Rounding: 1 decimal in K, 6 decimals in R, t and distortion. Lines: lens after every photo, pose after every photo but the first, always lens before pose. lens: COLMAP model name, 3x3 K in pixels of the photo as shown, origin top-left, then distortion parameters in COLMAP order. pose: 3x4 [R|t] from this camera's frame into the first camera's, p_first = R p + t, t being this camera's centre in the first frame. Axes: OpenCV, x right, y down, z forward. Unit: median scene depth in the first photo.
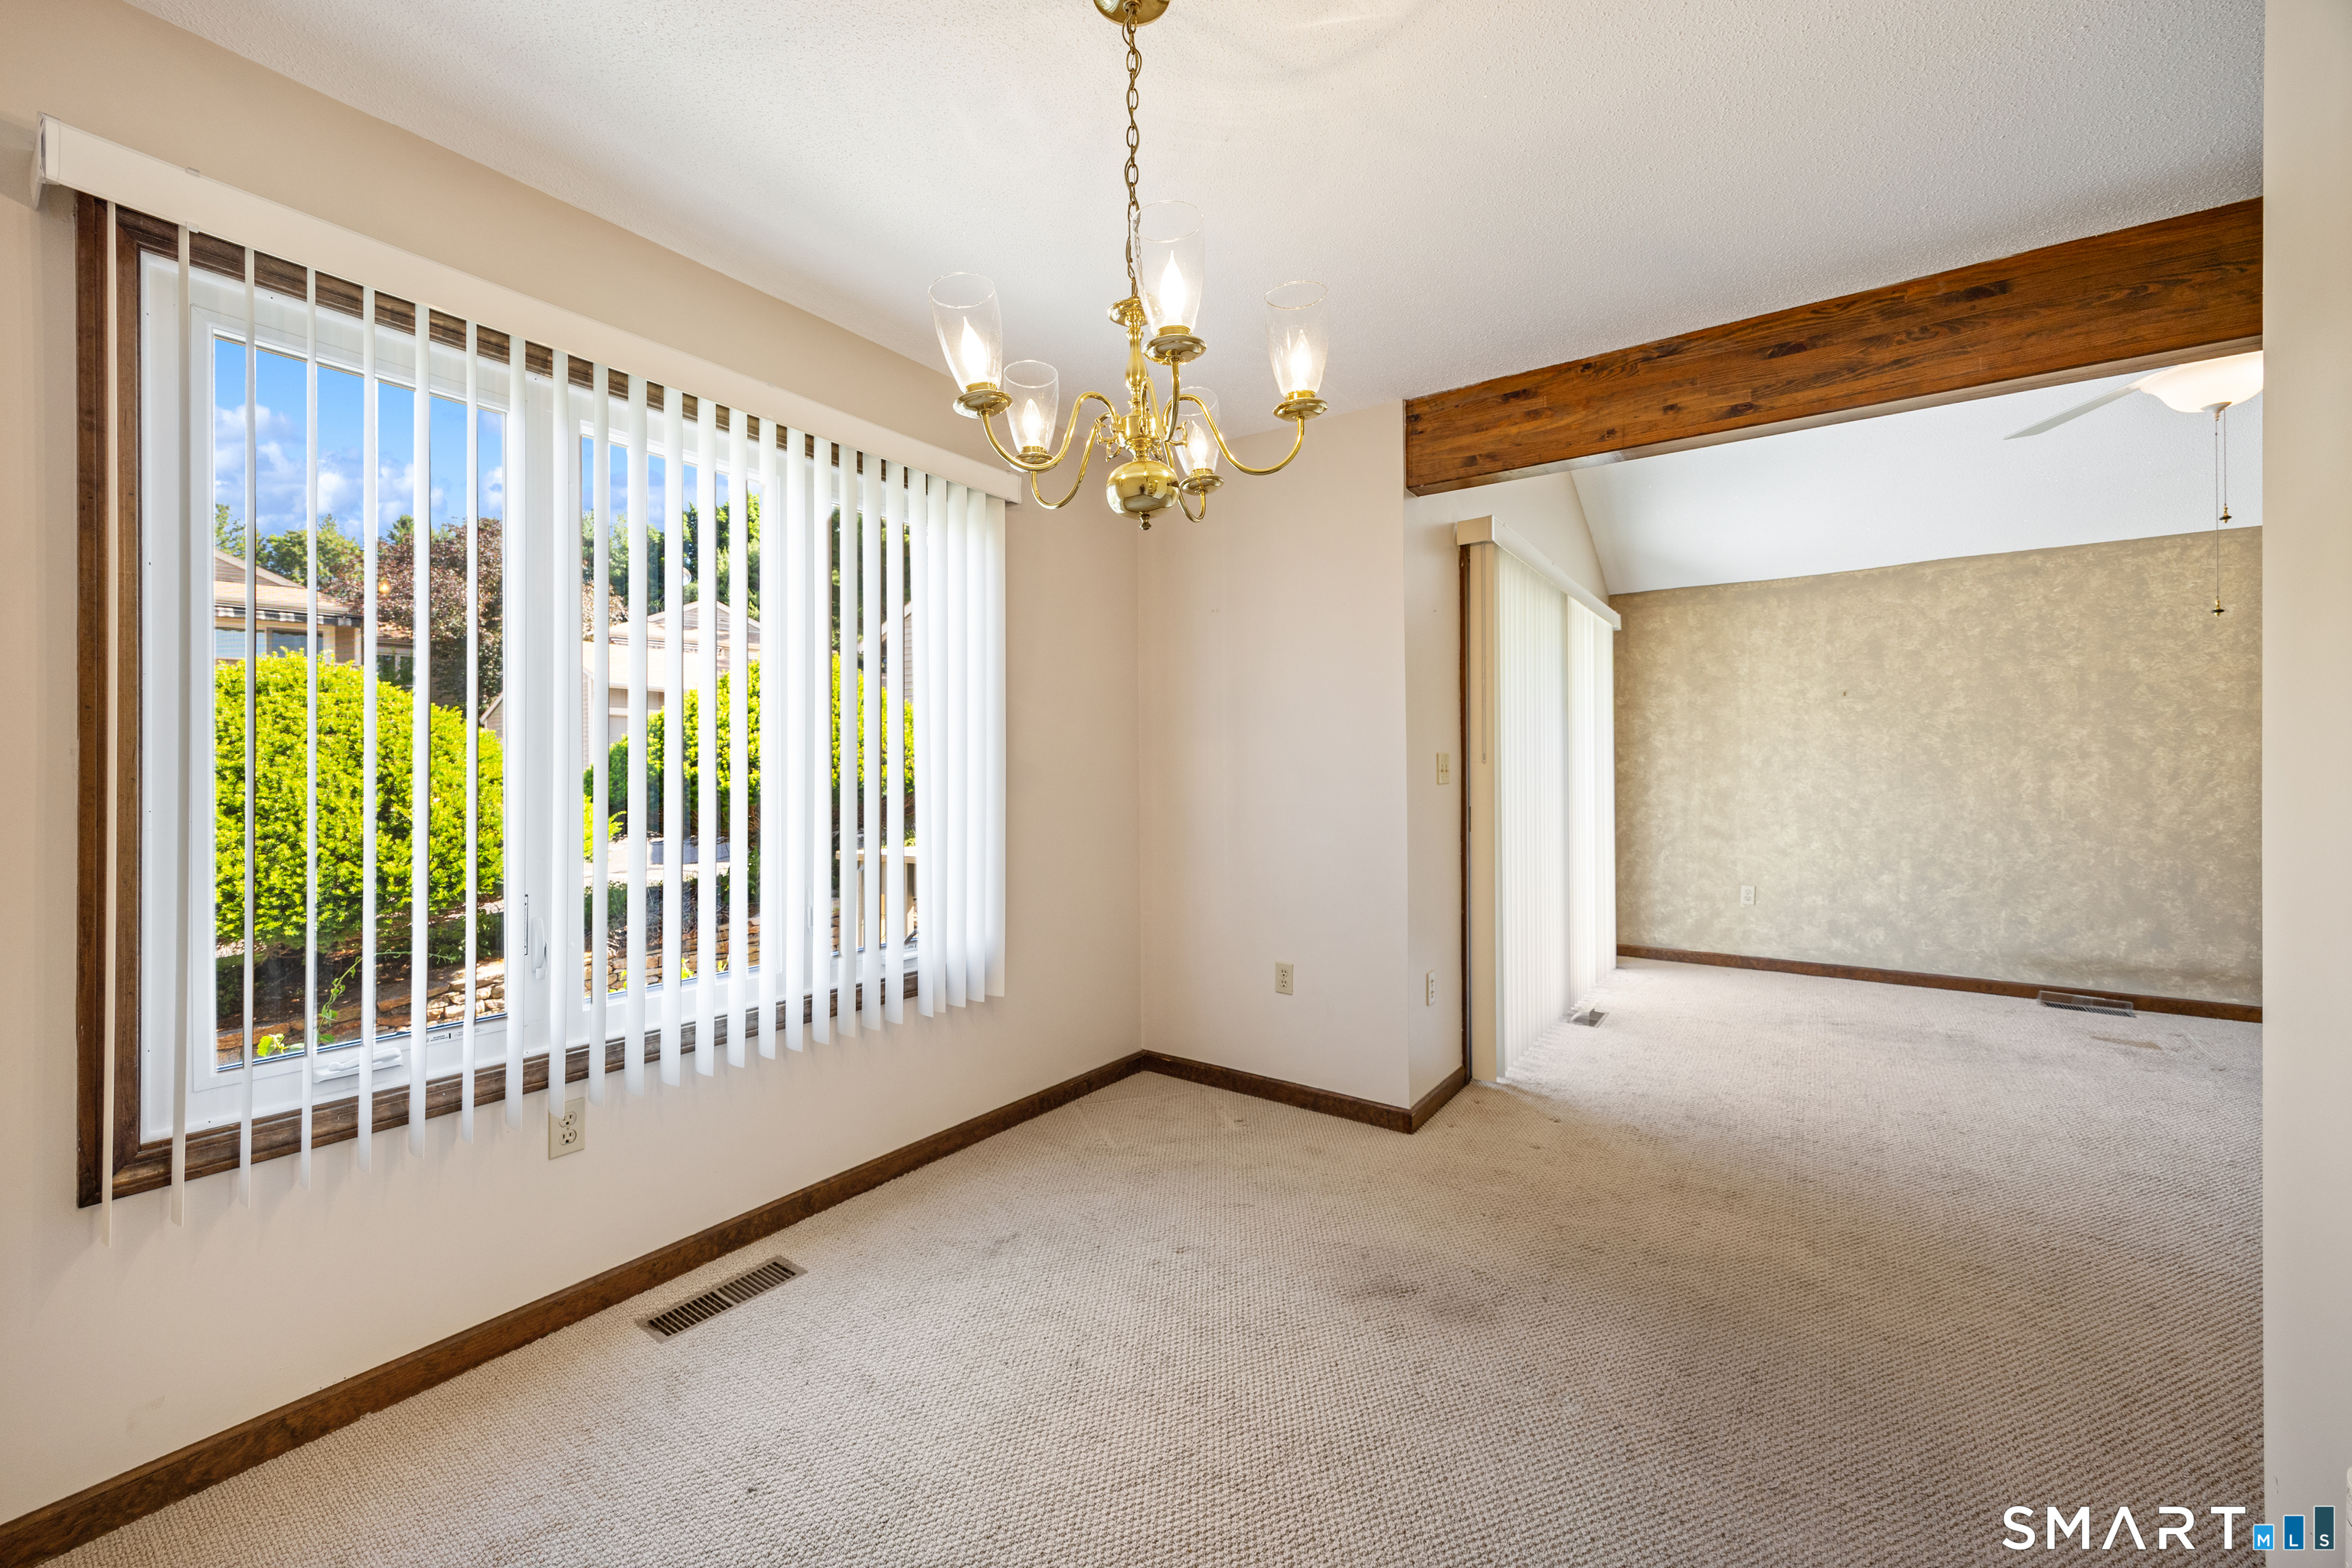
lens RADIAL K [[931.9, 0, 1182.5], [0, 931.9, 761.5], [0, 0, 1]] dist [0.002473, -0.000081]
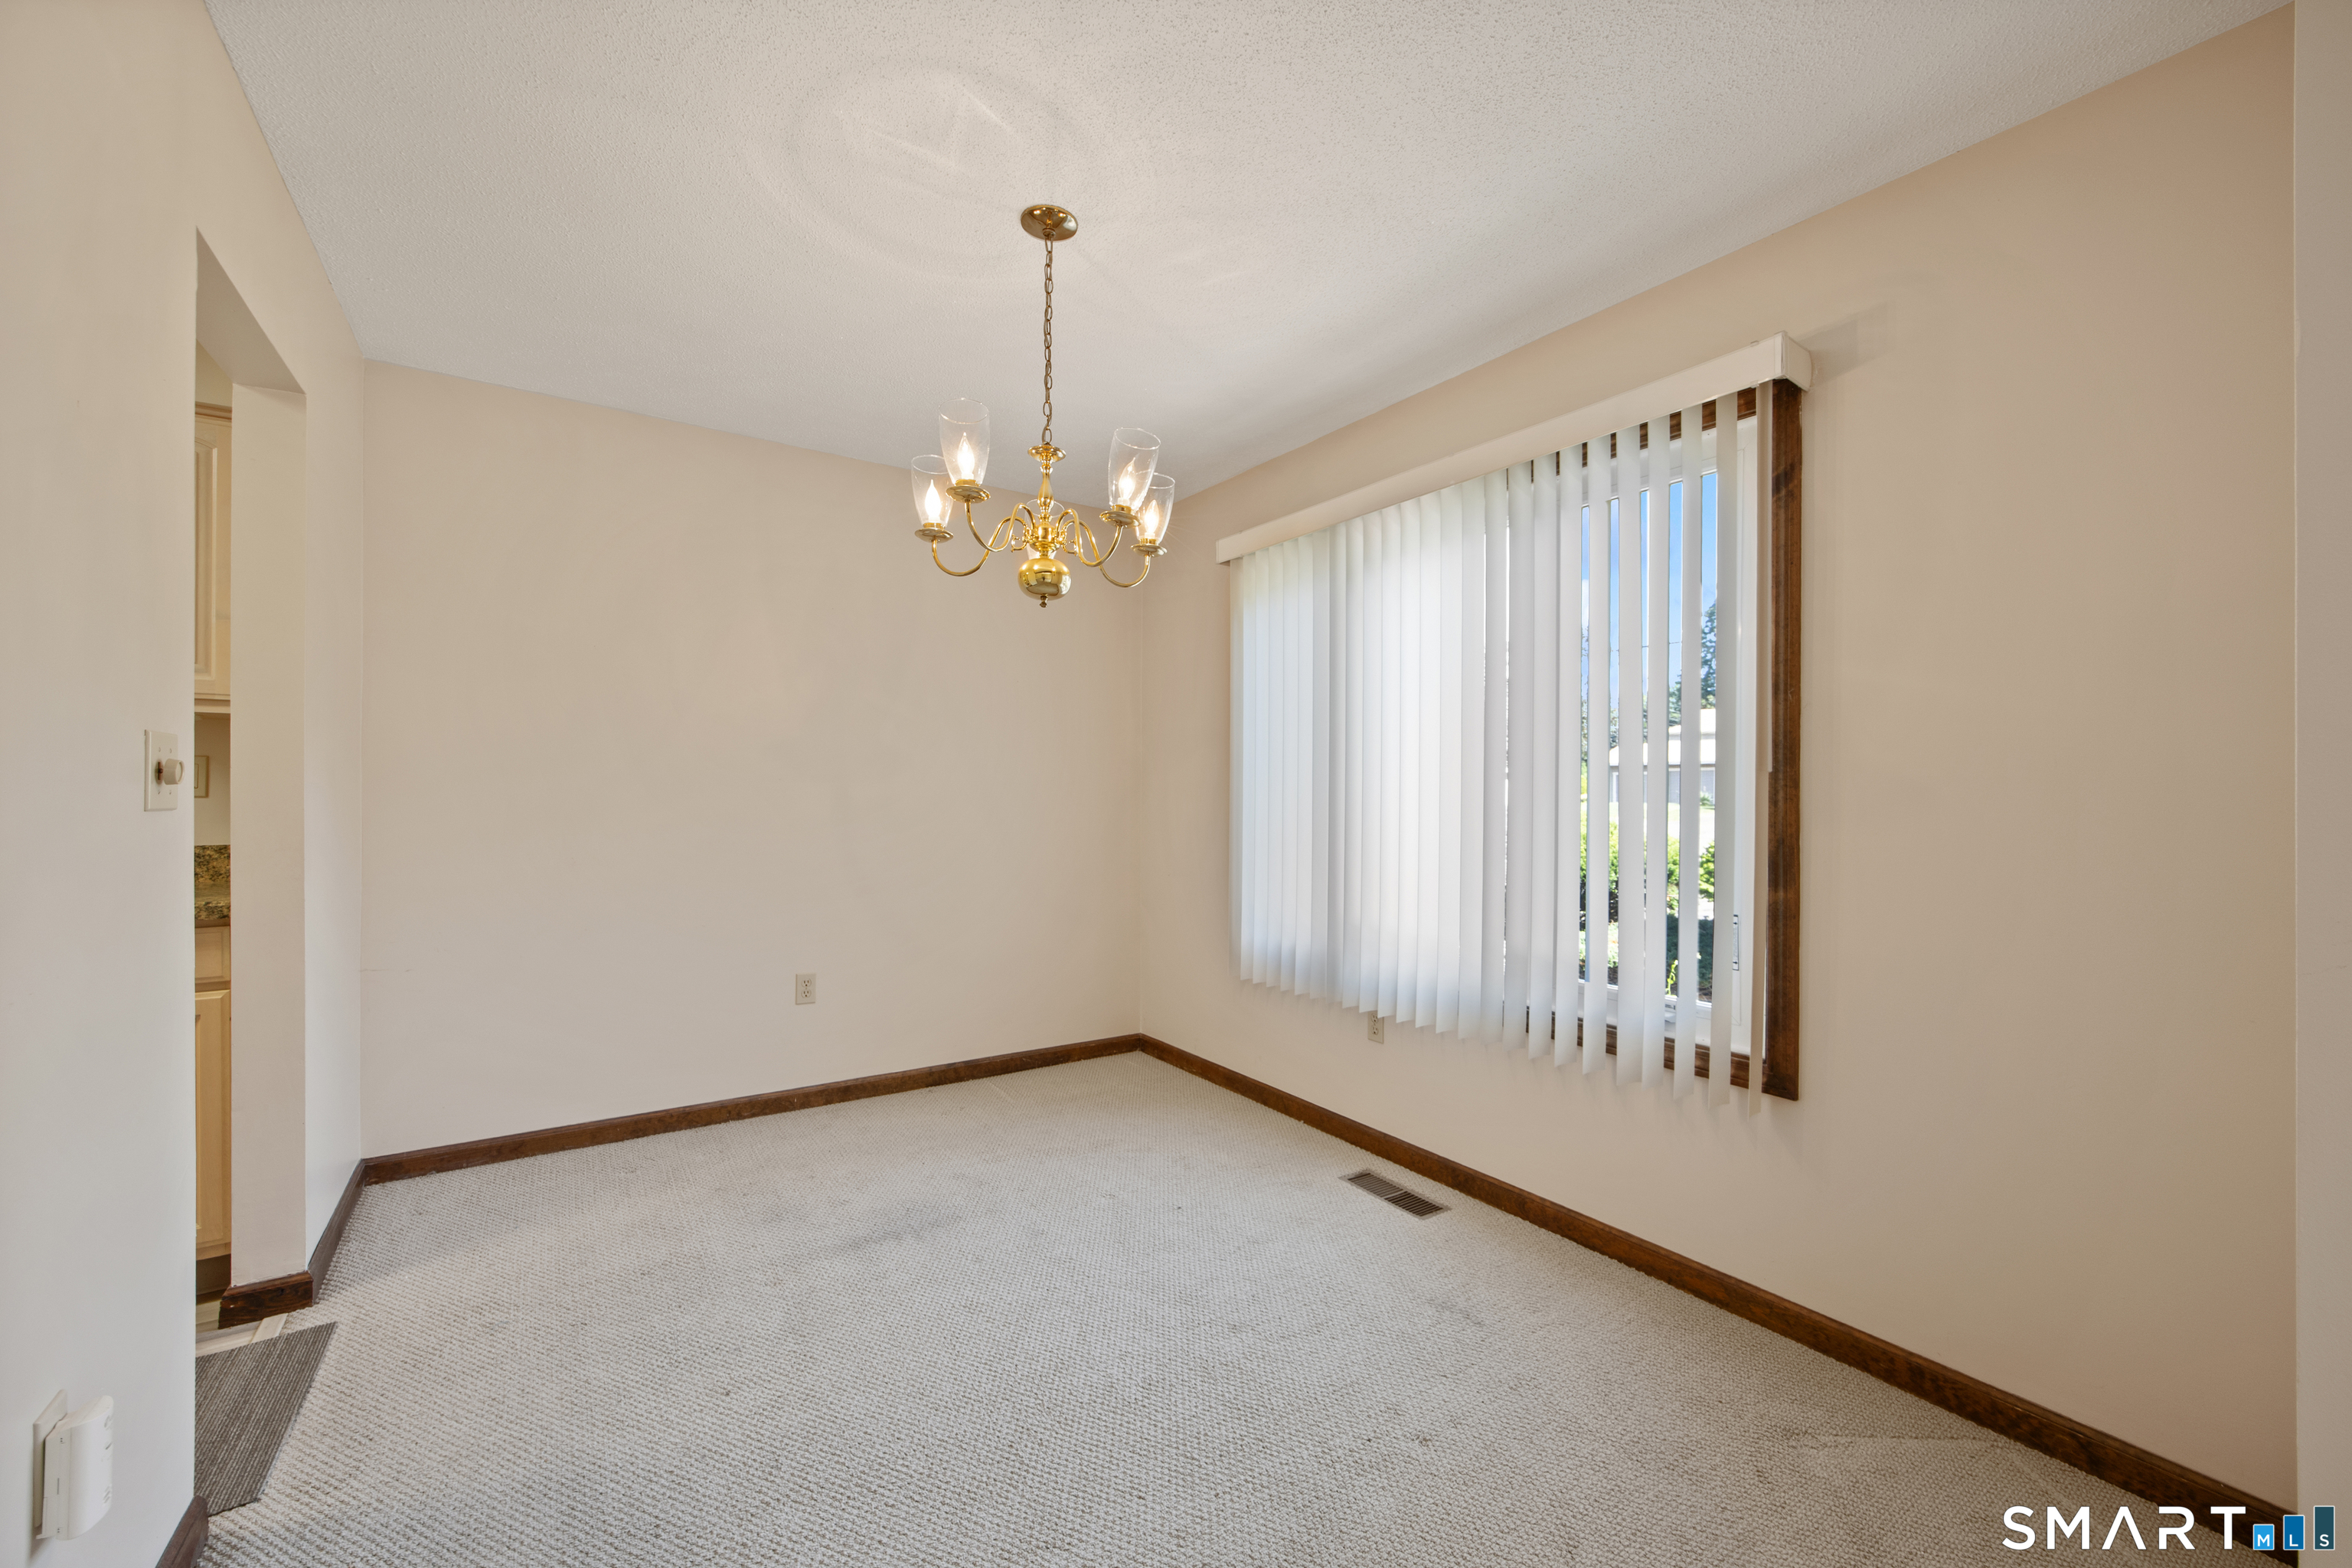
lens RADIAL K [[931.9, 0, 1165.3], [0, 931.9, 793.7], [0, 0, 1]] dist [0.002473, -0.000081]
pose [[-0.388240, 0.003196, -0.921553, 0.462565], [0.012521, 0.999920, -0.001807, 0.007097], [0.921473, -0.012241, -0.388249, 0.675968]]
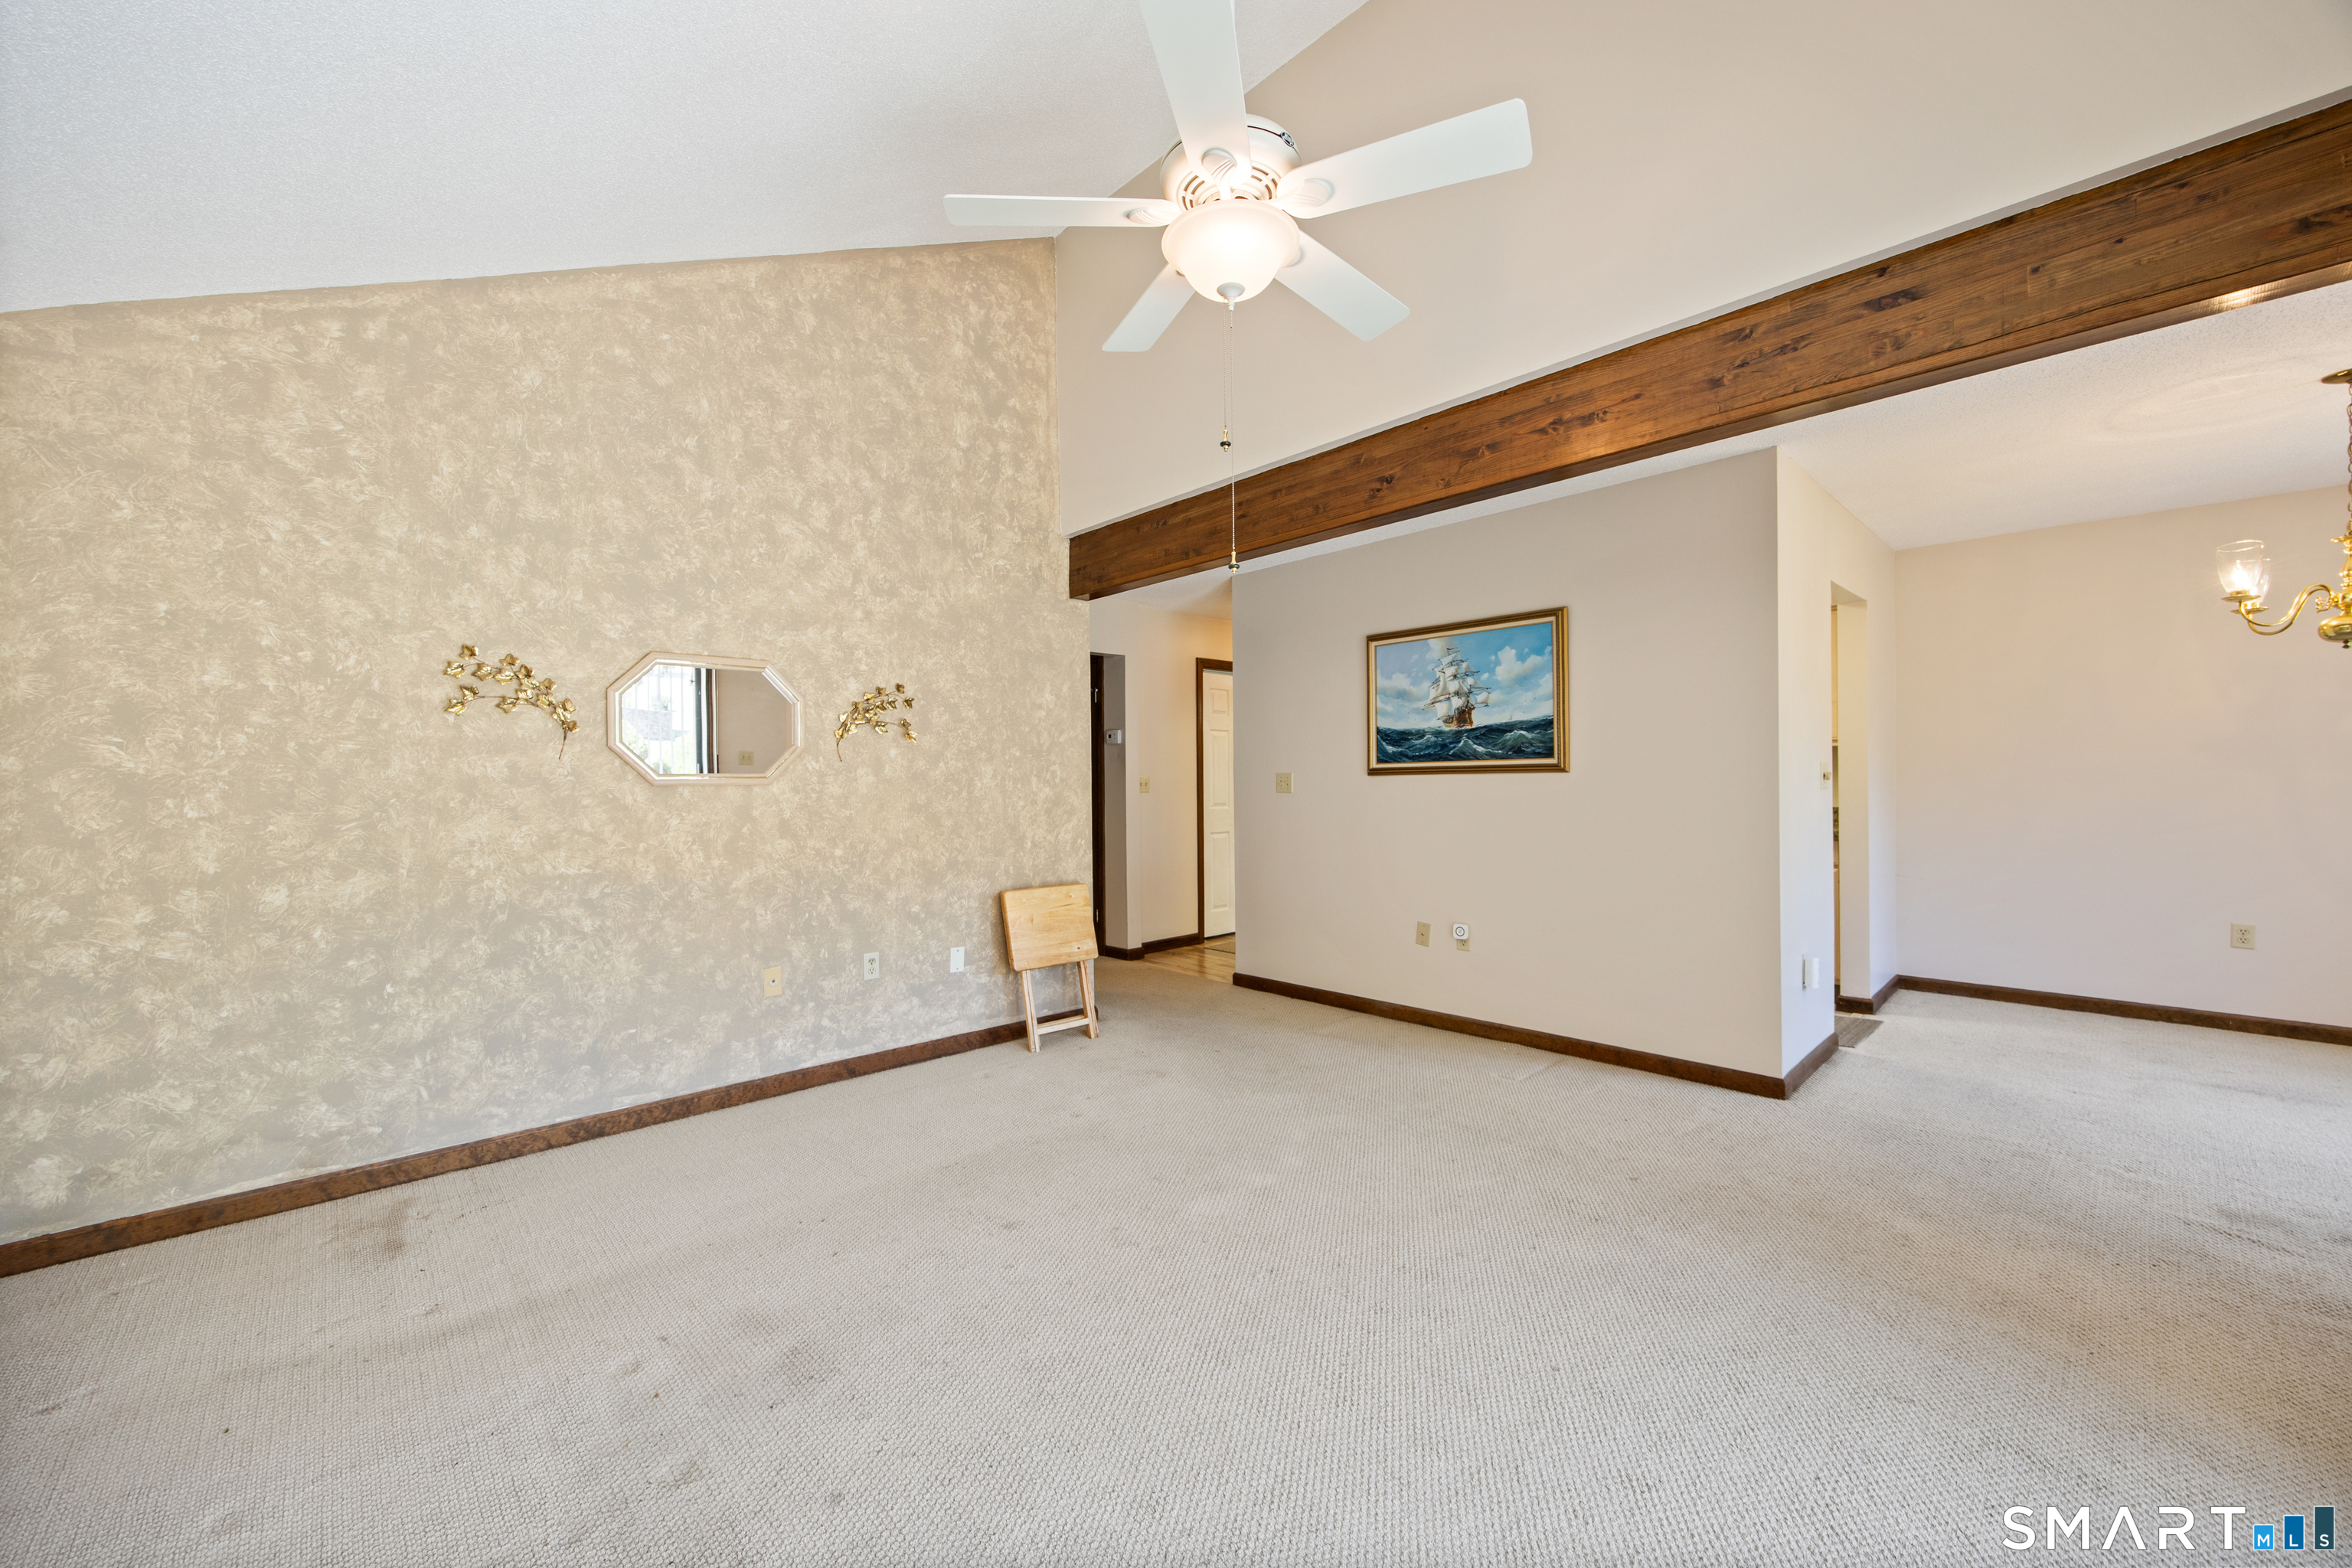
lens RADIAL K [[931.9, 0, 1179.4], [0, 931.9, 768.4], [0, 0, 1]] dist [0.002473, -0.000081]
pose [[-0.977120, 0.013158, 0.212279, 0.774128], [0.006345, 0.999444, -0.032743, 0.015031], [-0.212592, -0.030647, -0.976660, 1.370976]]
